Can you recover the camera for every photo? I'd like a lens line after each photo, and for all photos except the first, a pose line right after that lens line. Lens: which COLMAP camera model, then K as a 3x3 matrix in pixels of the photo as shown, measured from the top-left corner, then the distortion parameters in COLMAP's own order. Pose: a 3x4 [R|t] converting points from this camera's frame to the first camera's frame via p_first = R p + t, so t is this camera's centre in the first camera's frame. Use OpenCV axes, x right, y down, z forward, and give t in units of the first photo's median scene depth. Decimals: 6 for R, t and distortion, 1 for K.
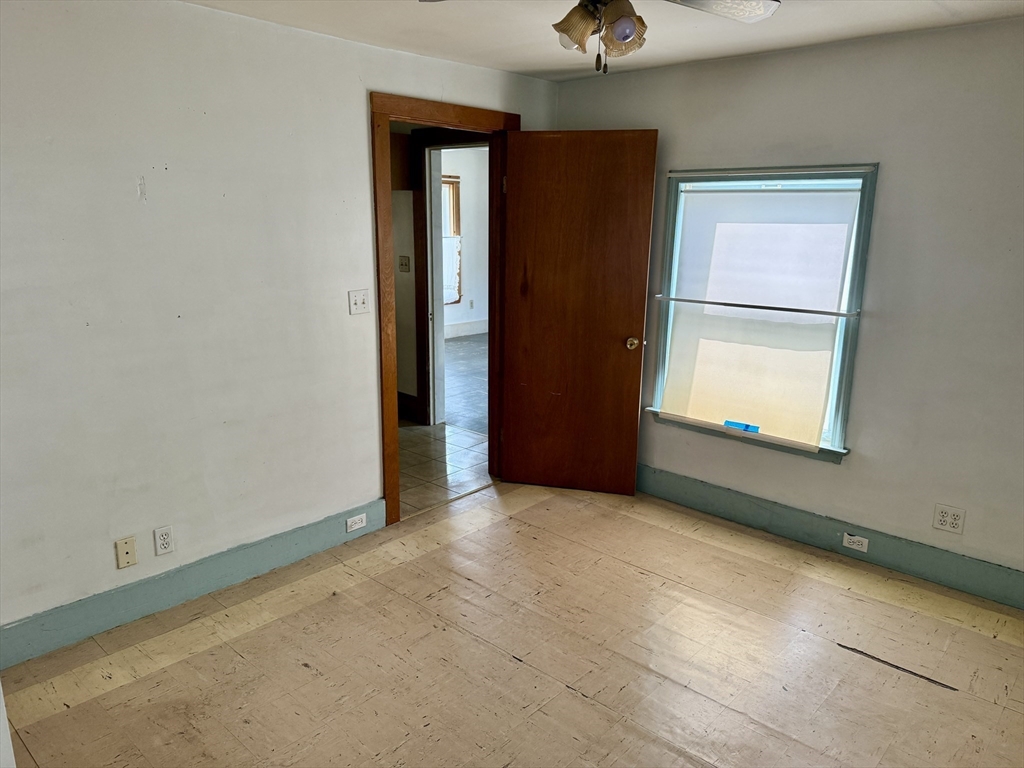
lens RADIAL K [[720.7, 0, 509.4], [0, 720.7, 382.6], [0, 0, 1]] dist [0.089541, -0.135667]
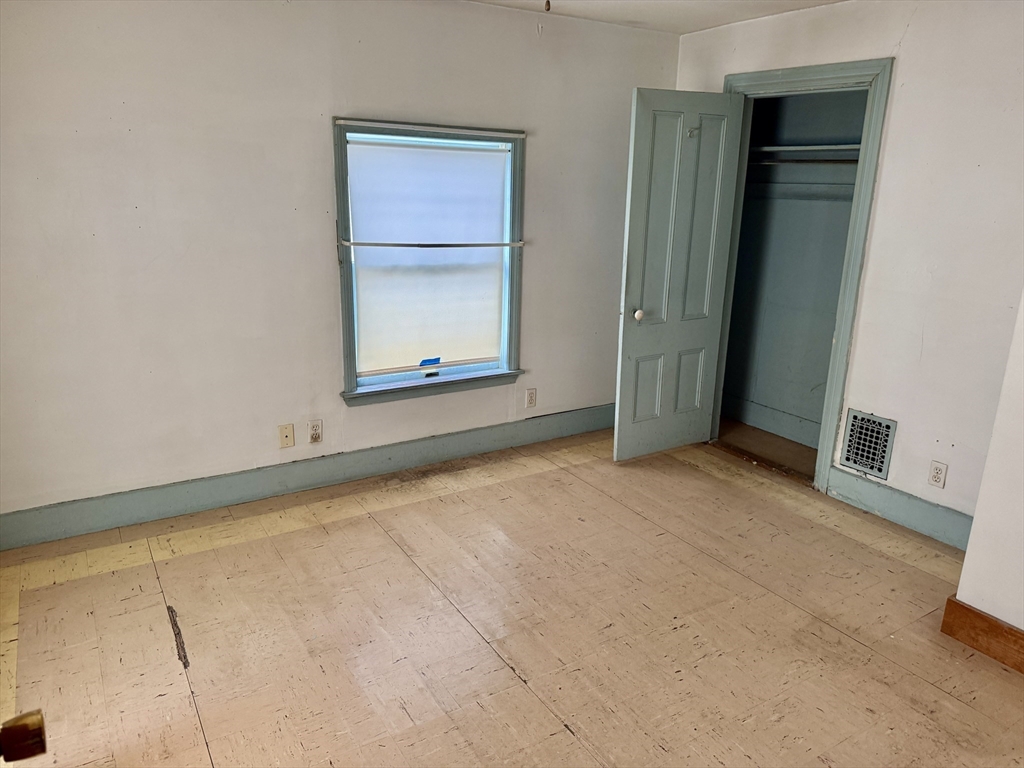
lens RADIAL K [[720.7, 0, 509.4], [0, 720.7, 382.6], [0, 0, 1]] dist [0.089541, -0.135667]
pose [[-0.964107, -0.103581, 0.244478, -0.087228], [0.027305, 0.877206, 0.479338, -0.359185], [-0.264108, 0.468808, -0.842891, 1.622288]]
